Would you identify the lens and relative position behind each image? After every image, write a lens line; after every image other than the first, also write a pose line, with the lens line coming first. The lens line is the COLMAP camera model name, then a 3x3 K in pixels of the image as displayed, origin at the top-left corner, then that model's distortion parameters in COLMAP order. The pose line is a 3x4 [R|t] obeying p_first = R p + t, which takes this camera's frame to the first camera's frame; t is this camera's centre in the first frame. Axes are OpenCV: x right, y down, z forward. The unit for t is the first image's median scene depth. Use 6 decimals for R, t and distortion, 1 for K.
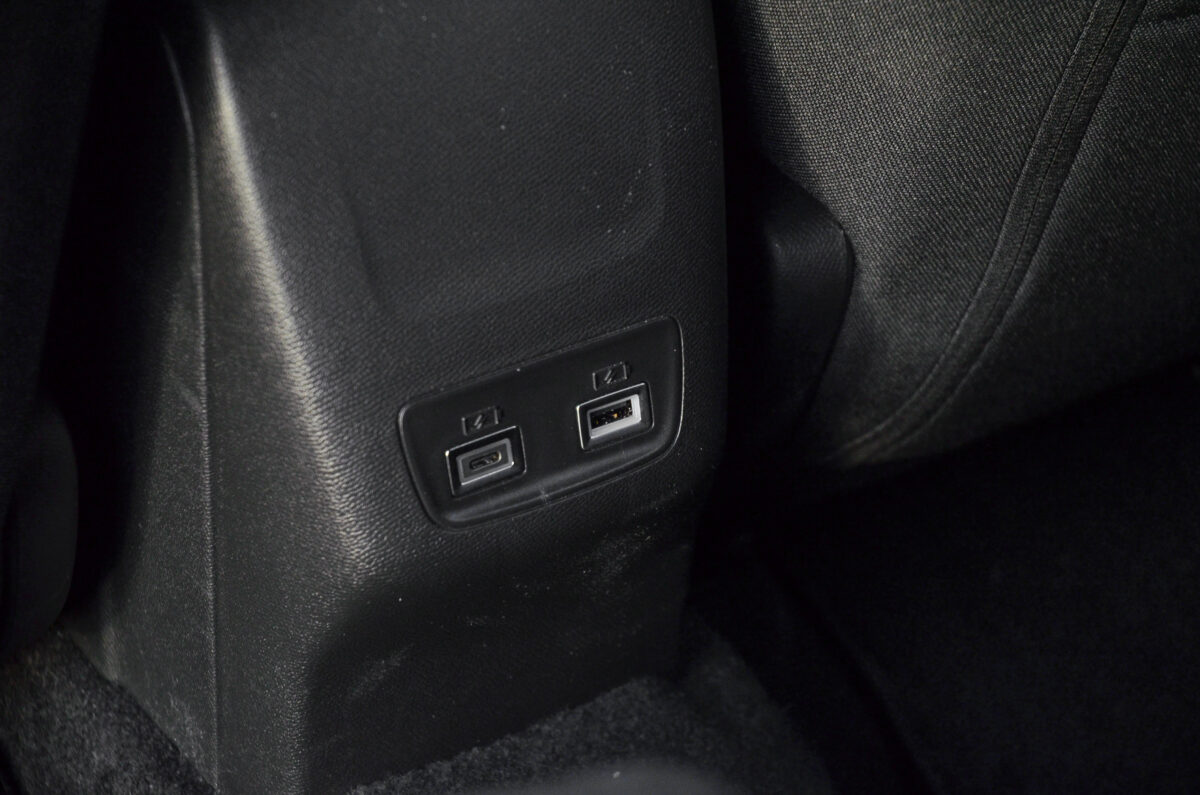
lens RADIAL K [[3162.9, 0, 599.9], [0, 3162.9, 397.4], [0, 0, 1]] dist [-0.045246, 0.000000]
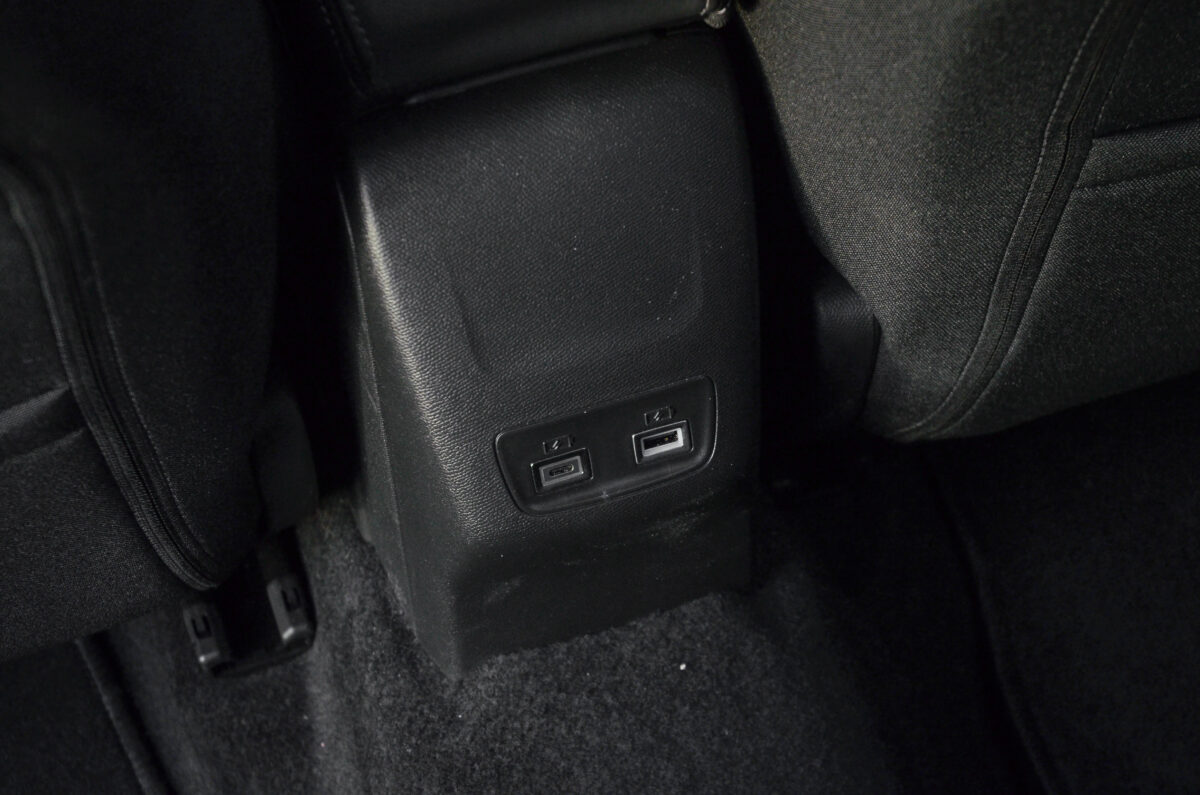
lens RADIAL K [[2603.0, 0, 600.1], [0, 2603.0, 397.8], [0, 0, 1]] dist [-0.090221, 0.000000]
pose [[0.968341, 0.103805, -0.227025, 0.233257], [-0.065464, 0.983209, 0.170336, -0.204177], [0.240895, -0.150081, 0.958877, -0.105840]]
